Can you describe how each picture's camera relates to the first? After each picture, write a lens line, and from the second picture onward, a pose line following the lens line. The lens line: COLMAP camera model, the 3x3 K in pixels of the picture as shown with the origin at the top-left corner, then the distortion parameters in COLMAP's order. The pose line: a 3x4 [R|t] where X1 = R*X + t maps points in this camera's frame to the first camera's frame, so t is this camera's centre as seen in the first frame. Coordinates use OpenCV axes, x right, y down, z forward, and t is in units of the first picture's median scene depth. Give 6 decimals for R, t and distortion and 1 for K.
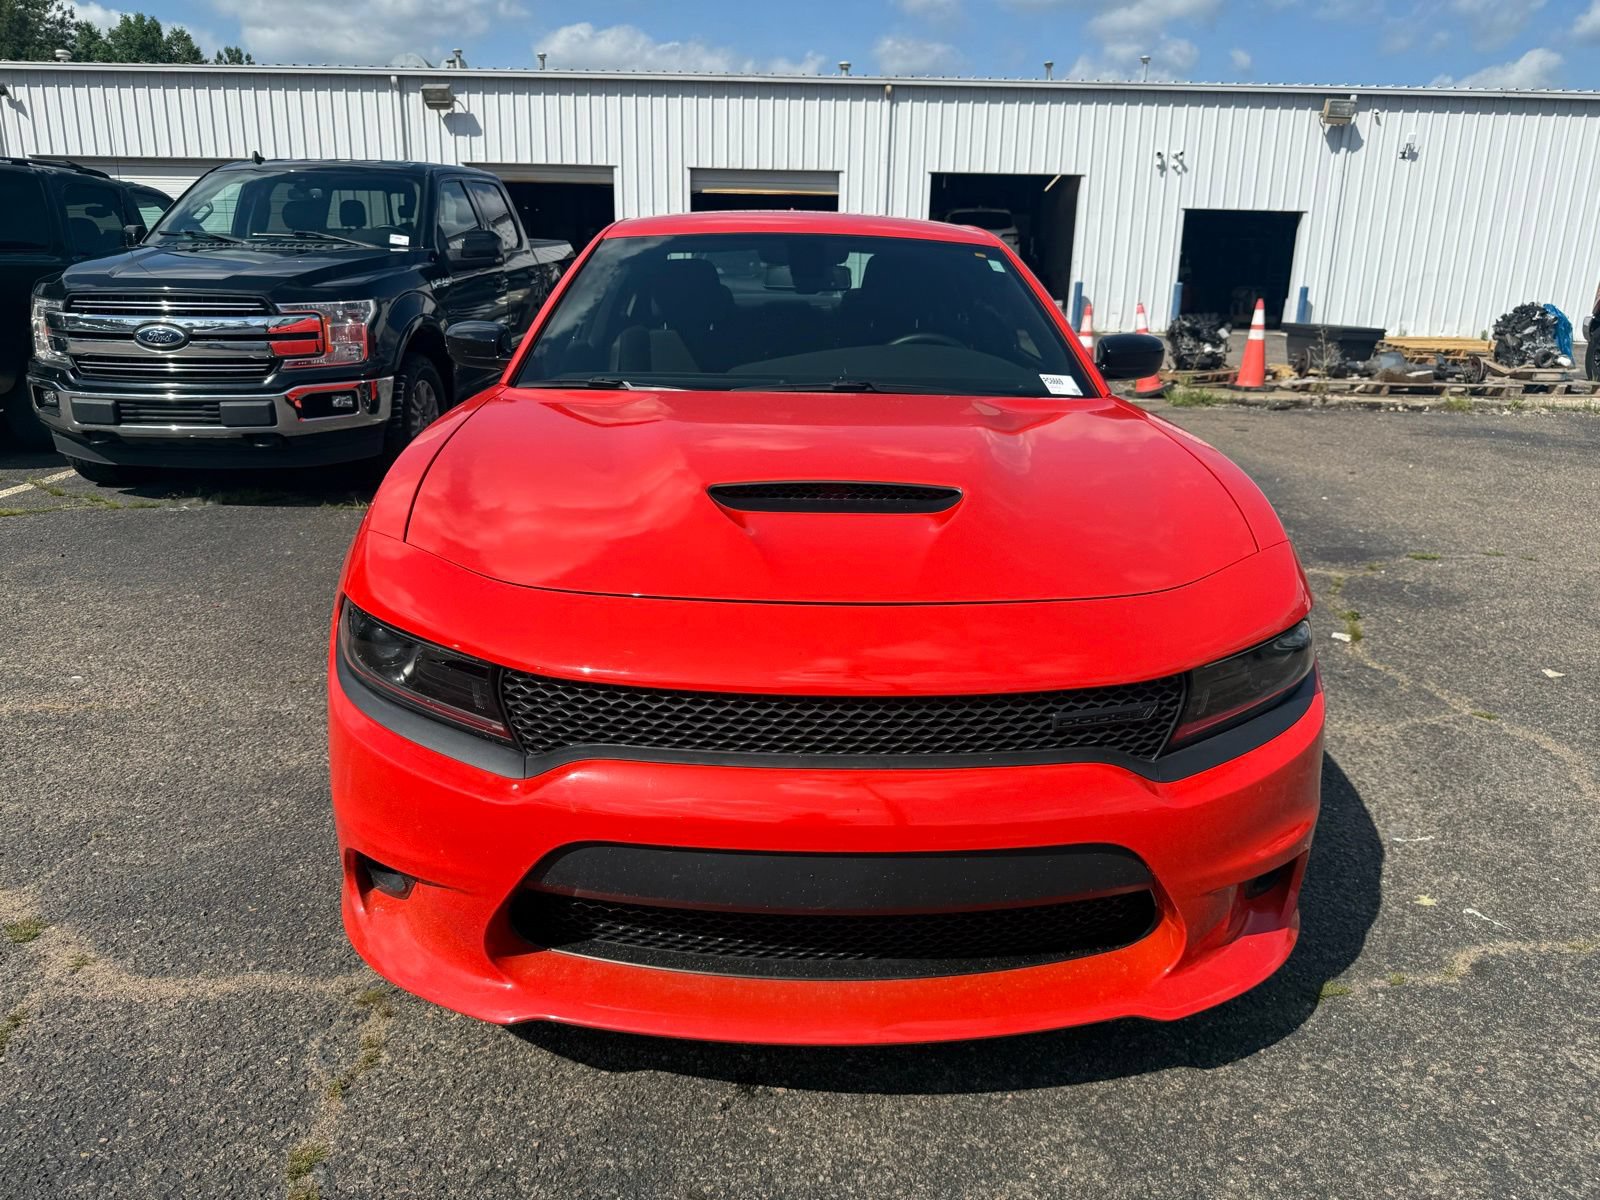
lens RADIAL K [[1164.9, 0, 800.0], [0, 1164.9, 600.0], [0, 0, 1]] dist [0.002479, -0.007679]
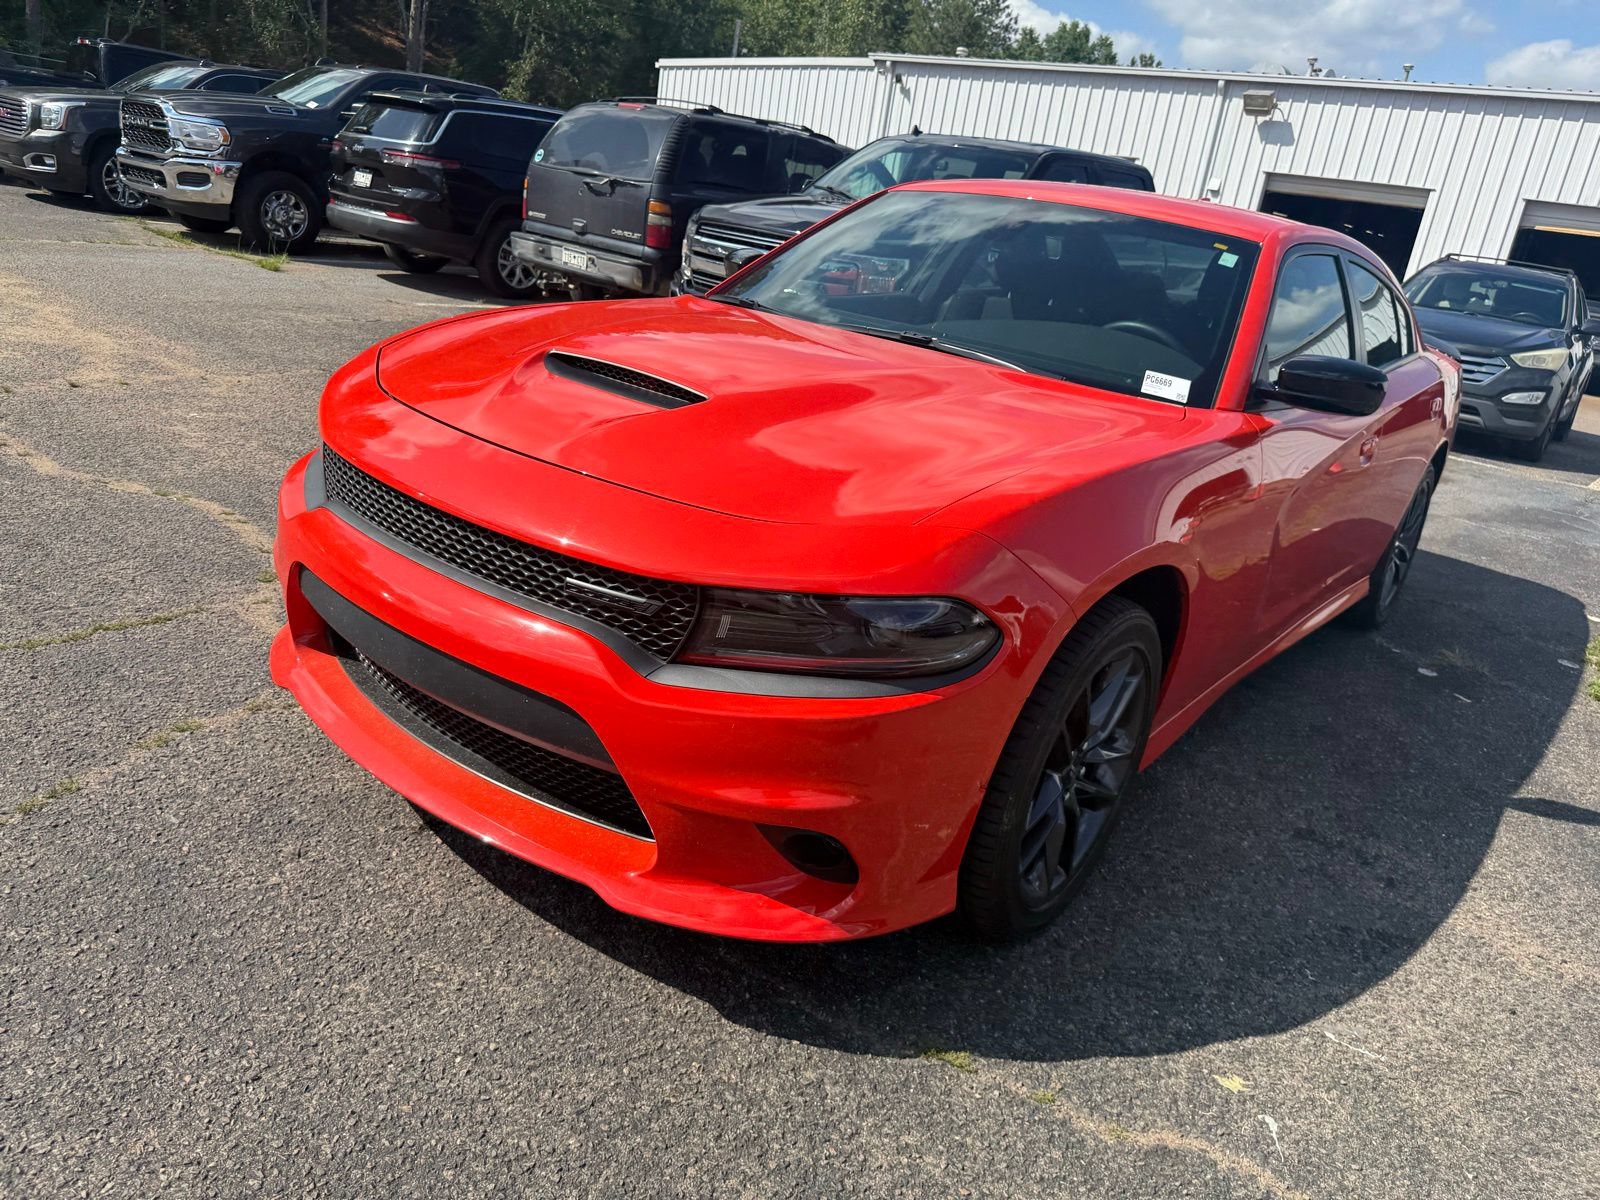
lens RADIAL K [[1164.9, 0, 800.0], [0, 1164.9, 600.0], [0, 0, 1]] dist [0.002479, -0.007679]
pose [[0.751754, 0.298821, -0.587853, 0.101687], [-0.304466, 0.948017, 0.092546, -0.005264], [0.584949, 0.109409, 0.803657, 0.023866]]
